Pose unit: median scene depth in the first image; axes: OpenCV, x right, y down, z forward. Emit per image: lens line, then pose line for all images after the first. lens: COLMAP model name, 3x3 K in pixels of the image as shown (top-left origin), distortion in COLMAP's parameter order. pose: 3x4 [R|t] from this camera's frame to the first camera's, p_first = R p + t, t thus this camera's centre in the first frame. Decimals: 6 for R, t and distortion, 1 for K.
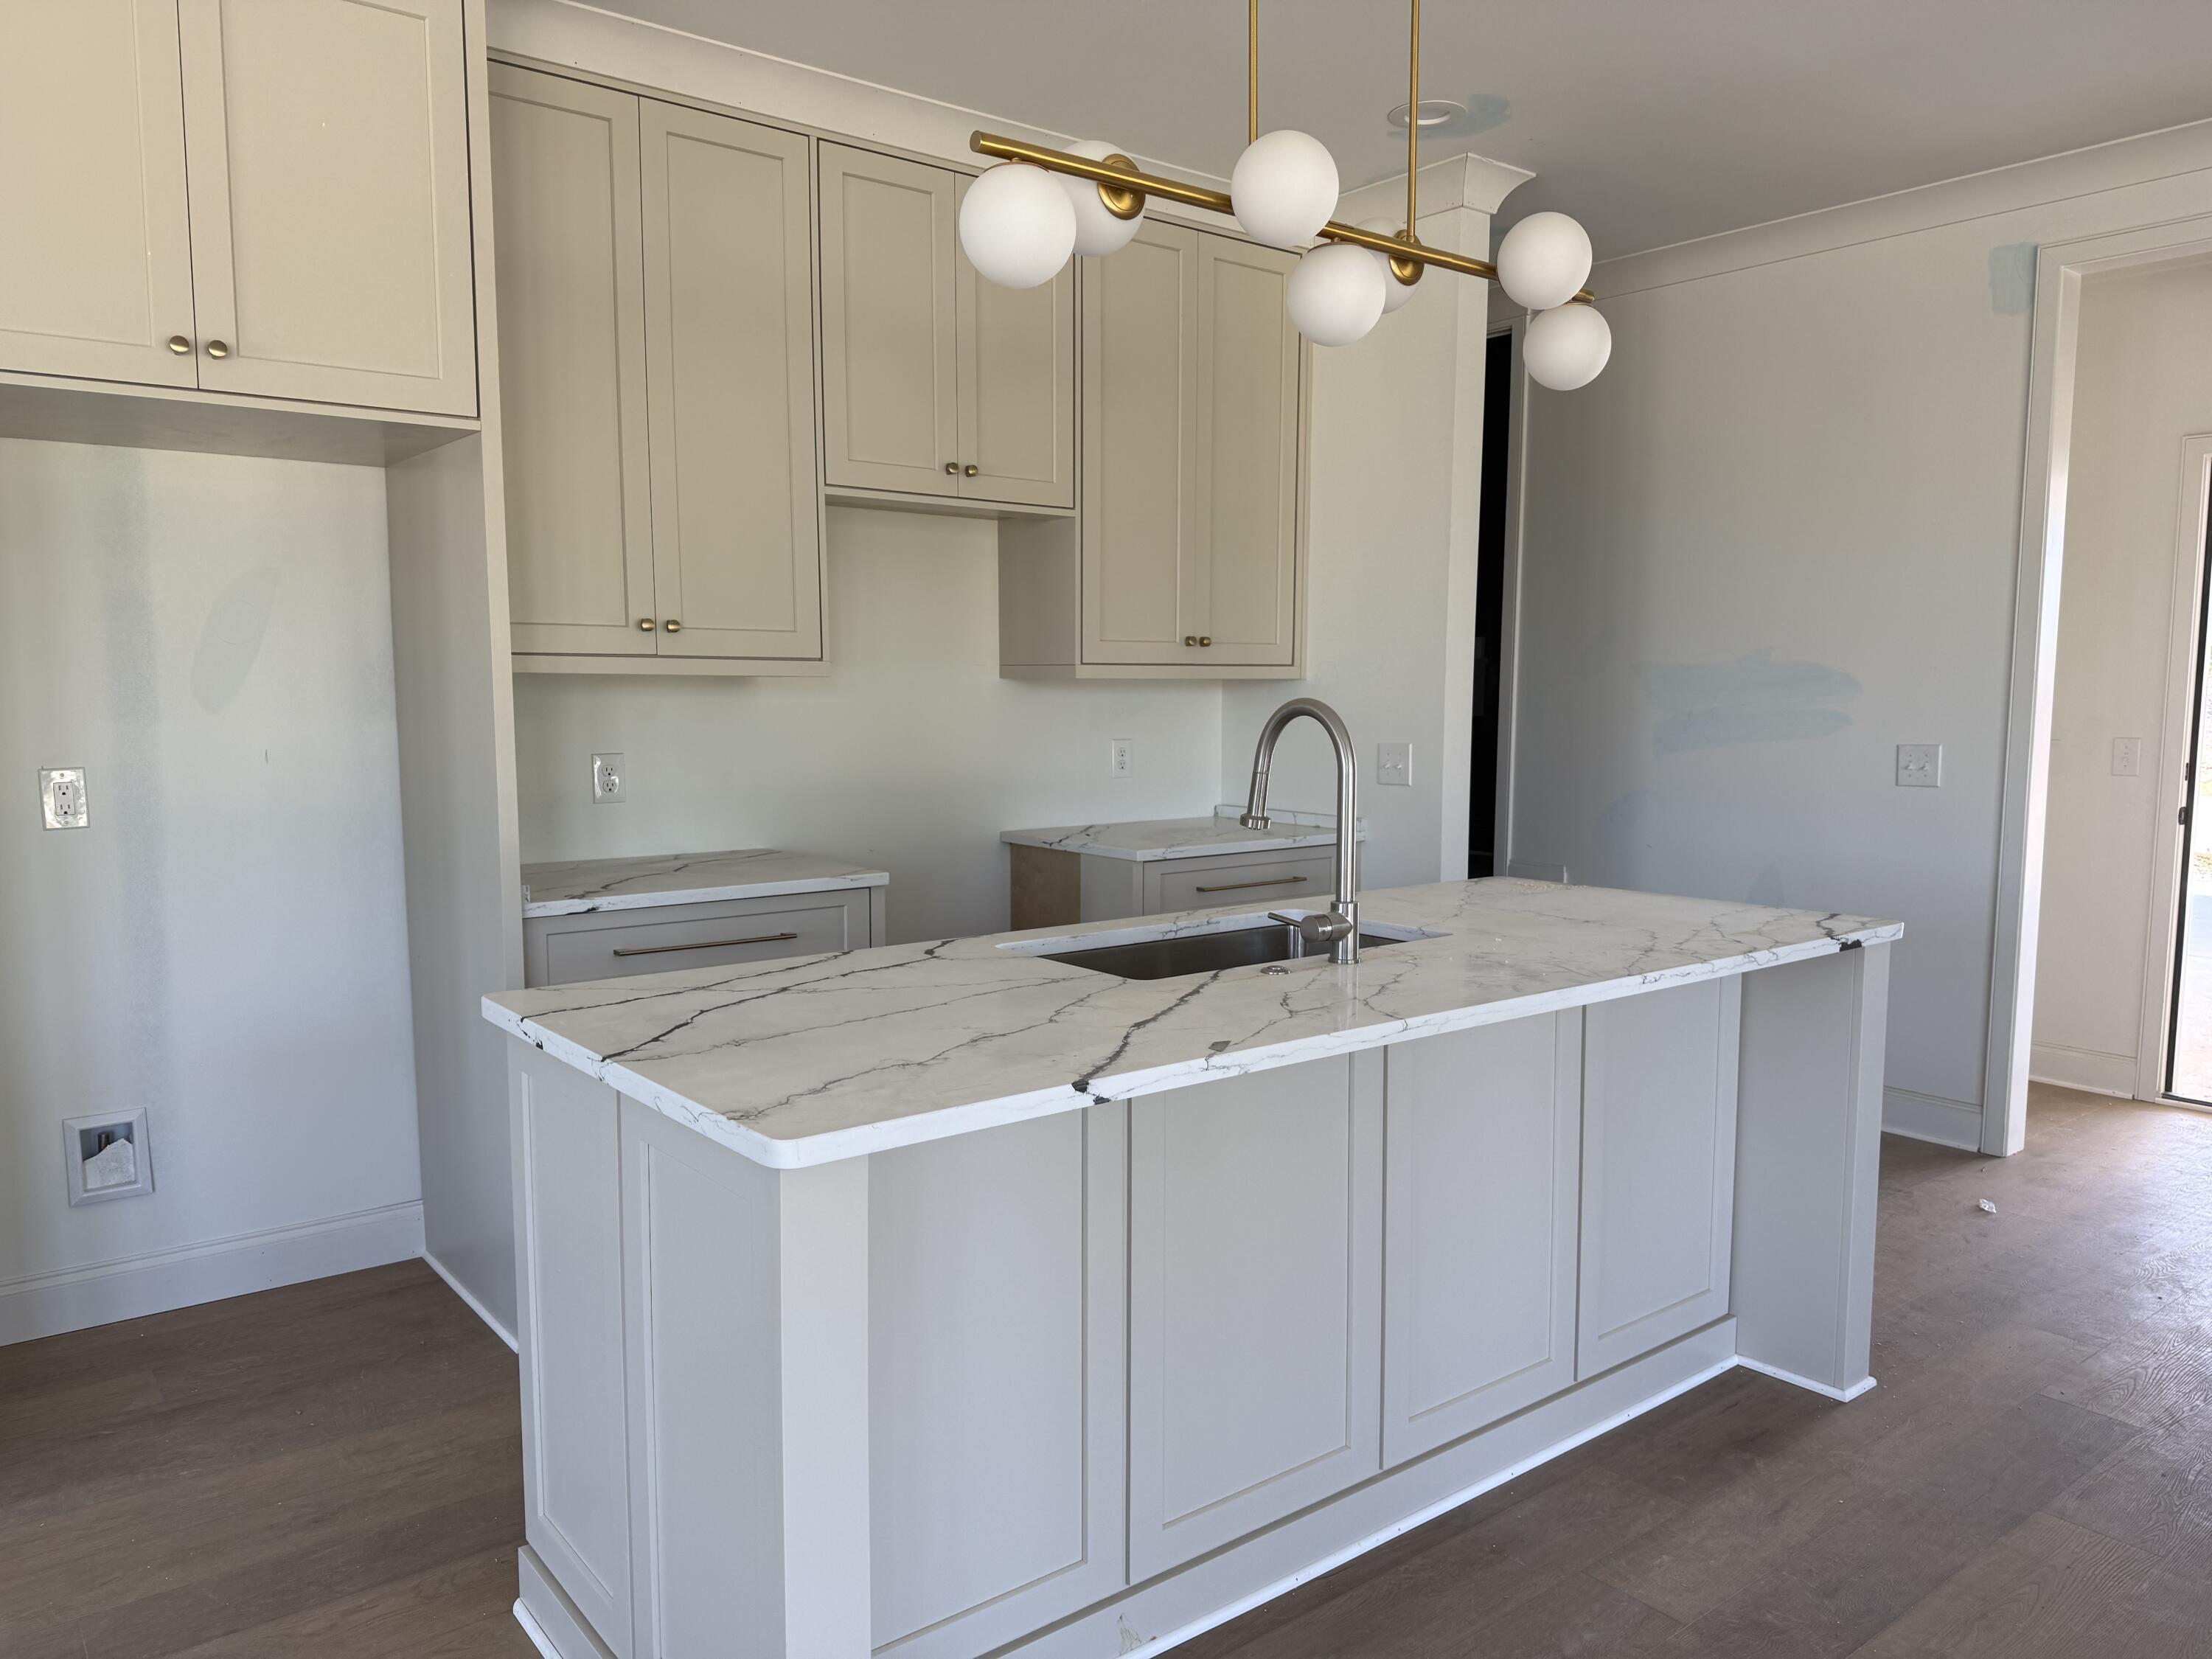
lens RADIAL K [[1553.2, 0, 1106.0], [0, 1553.2, 829.5], [0, 0, 1]] dist [0.134047, -0.228460]
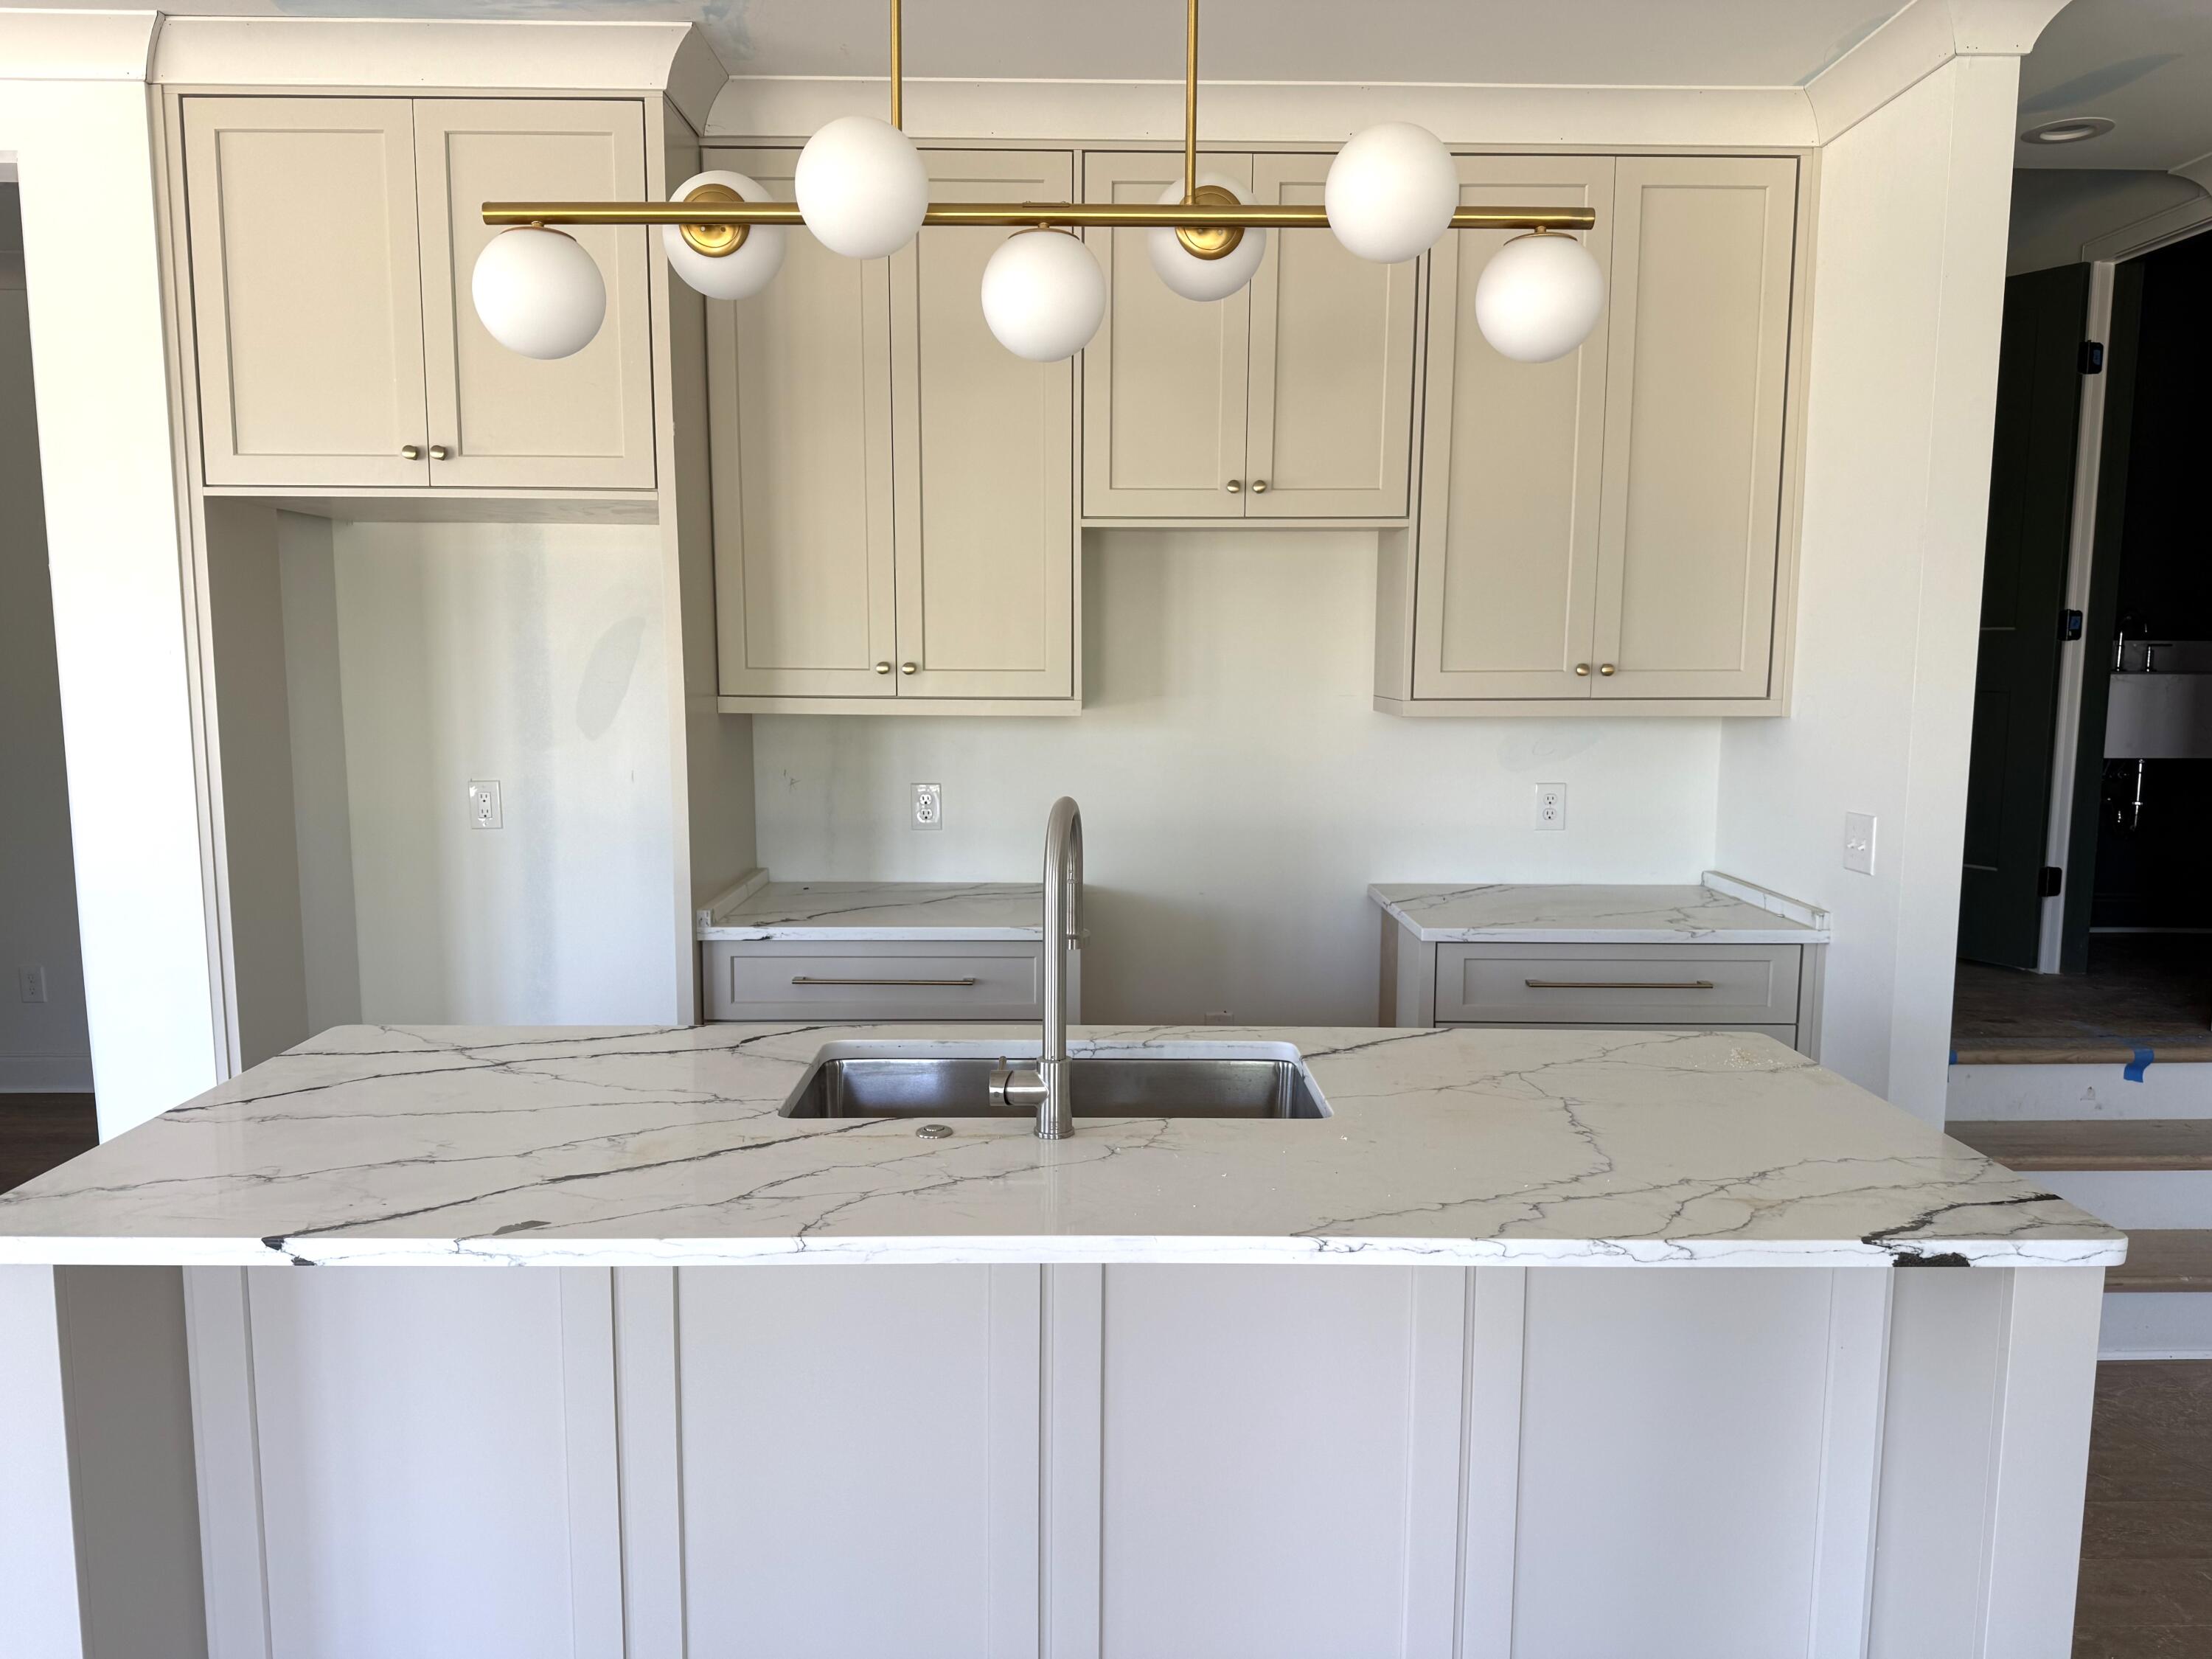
lens RADIAL K [[1553.2, 0, 1106.0], [0, 1553.2, 829.5], [0, 0, 1]] dist [0.134047, -0.228460]
pose [[0.786827, 0.073097, -0.612830, 0.501596], [-0.059770, 0.997319, 0.042217, -0.081455], [0.614273, 0.003411, 0.789086, 0.296520]]
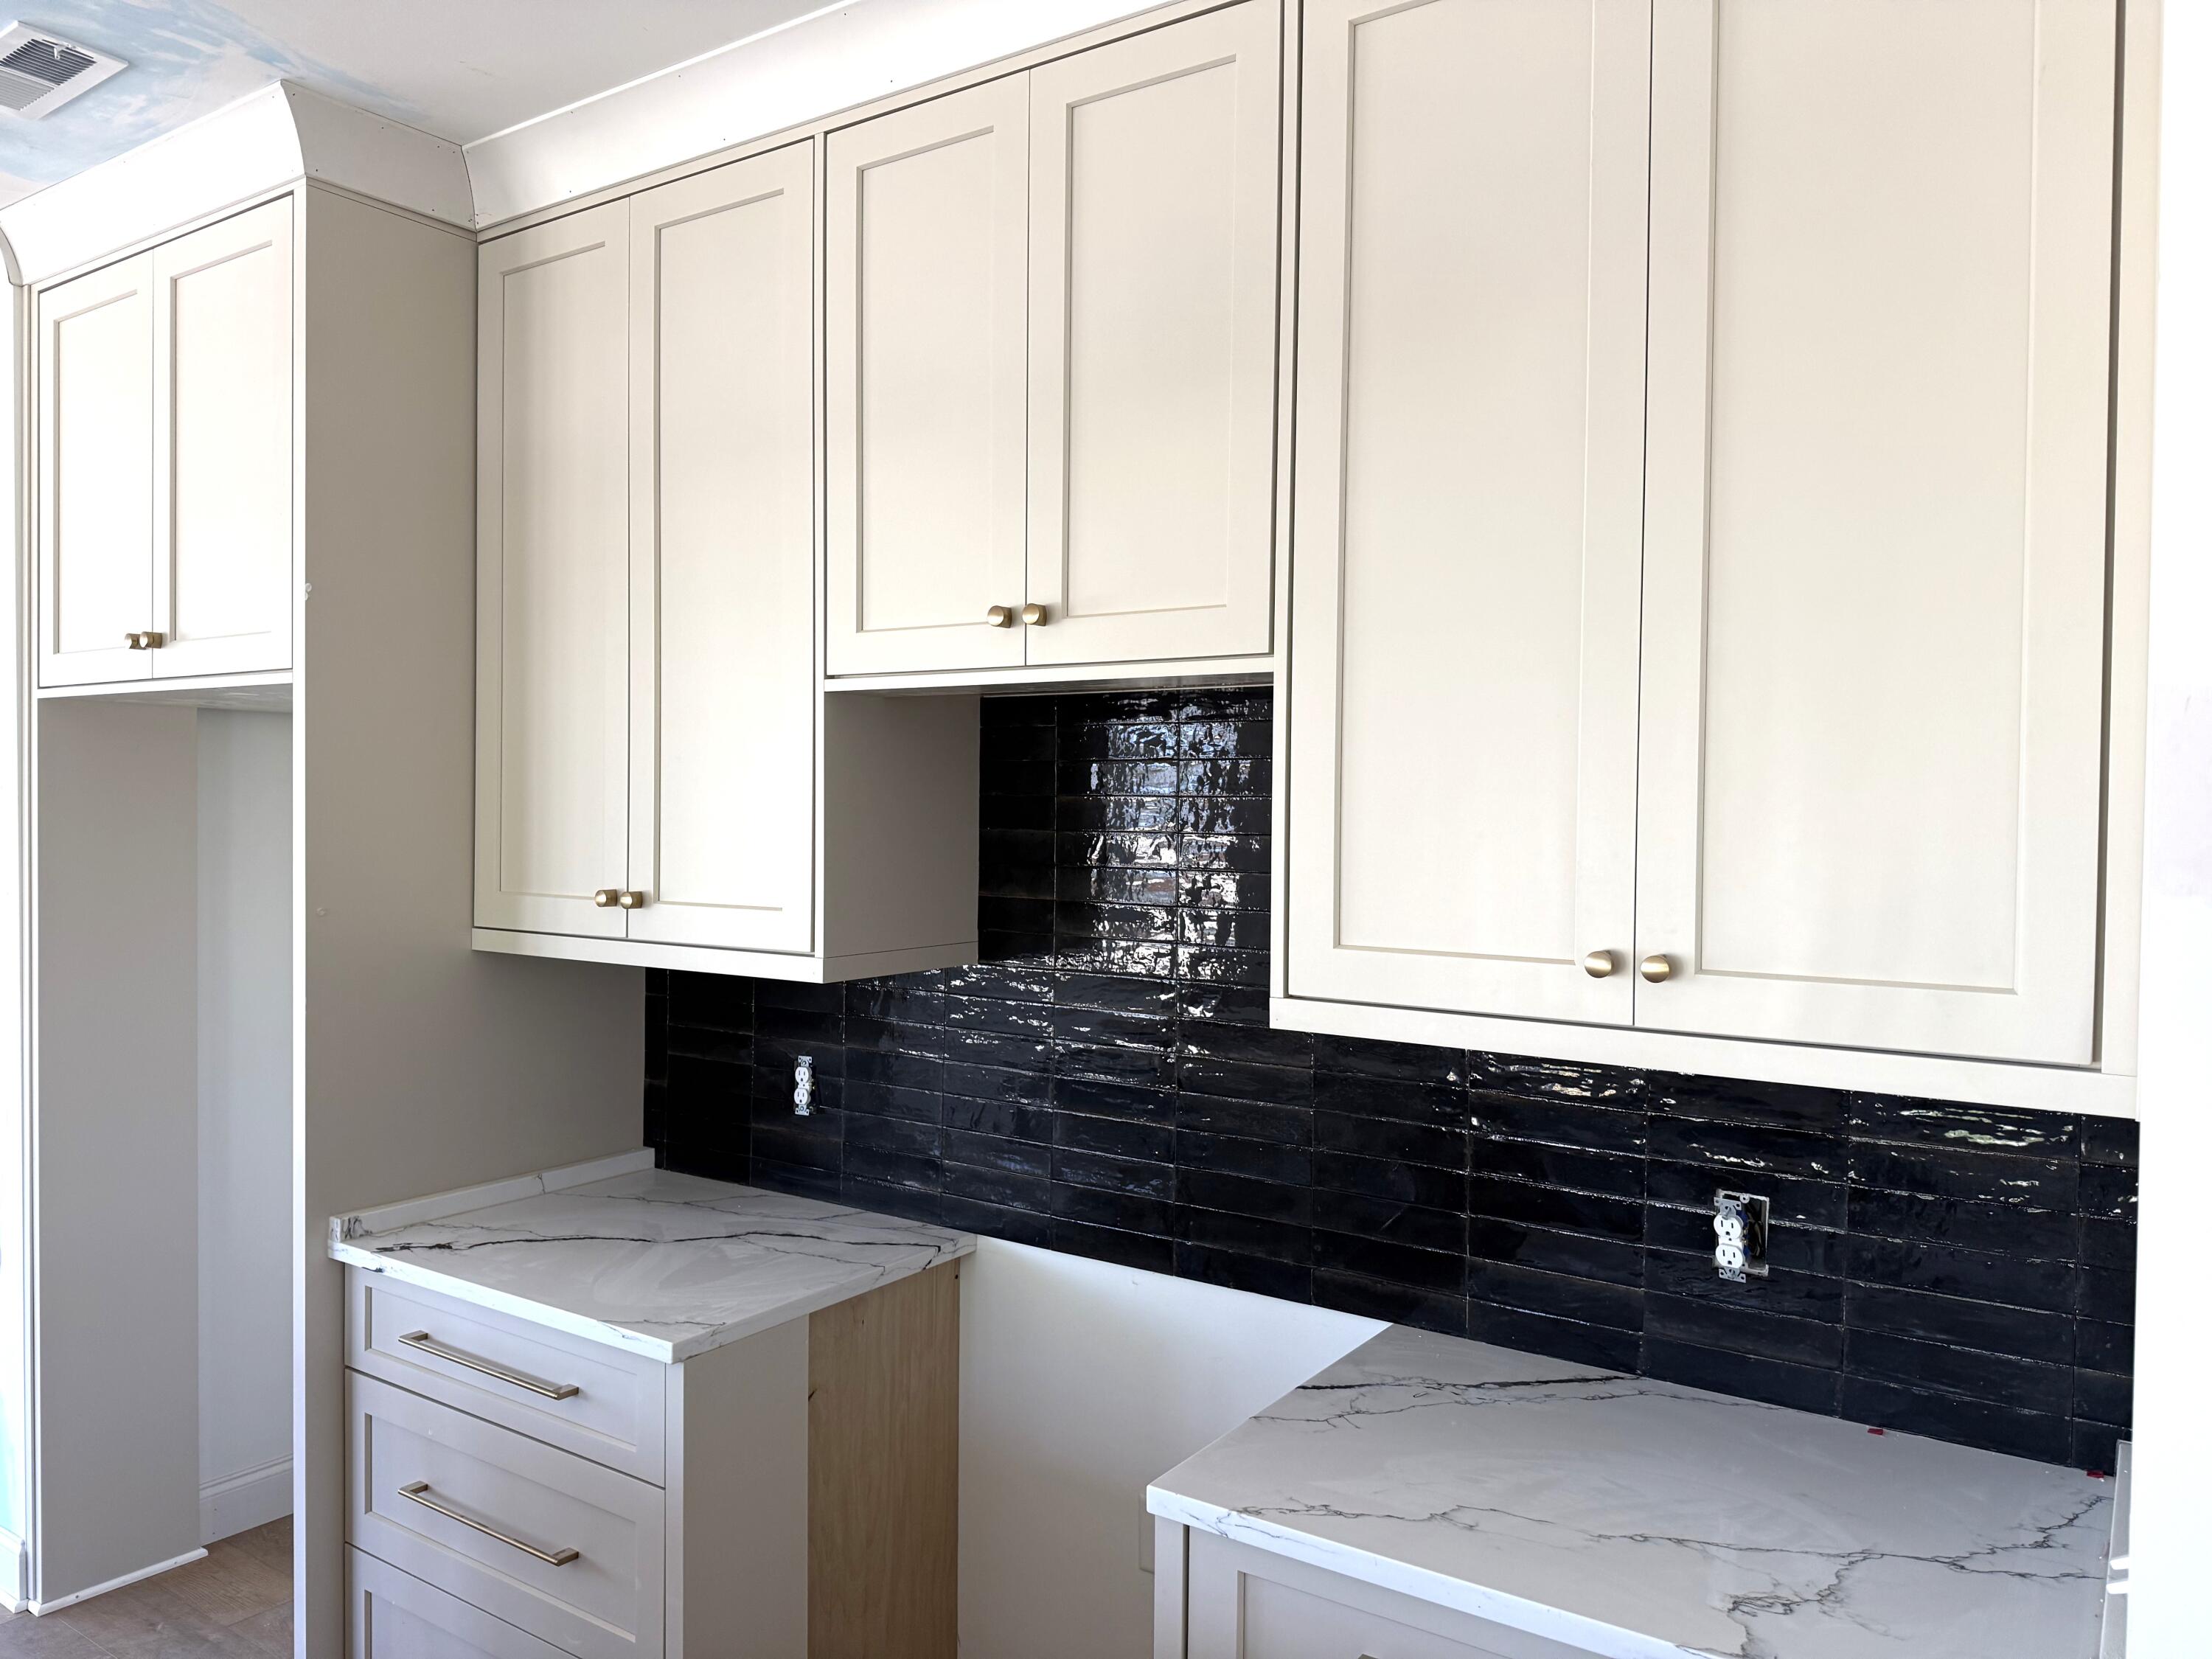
lens RADIAL K [[1553.2, 0, 1106.0], [0, 1553.2, 829.5], [0, 0, 1]] dist [0.134047, -0.228460]
pose [[0.286450, 0.016696, -0.957950, 0.516688], [-0.098296, 0.995084, -0.012049, -0.190024], [0.953039, 0.097614, 0.286683, 1.087567]]
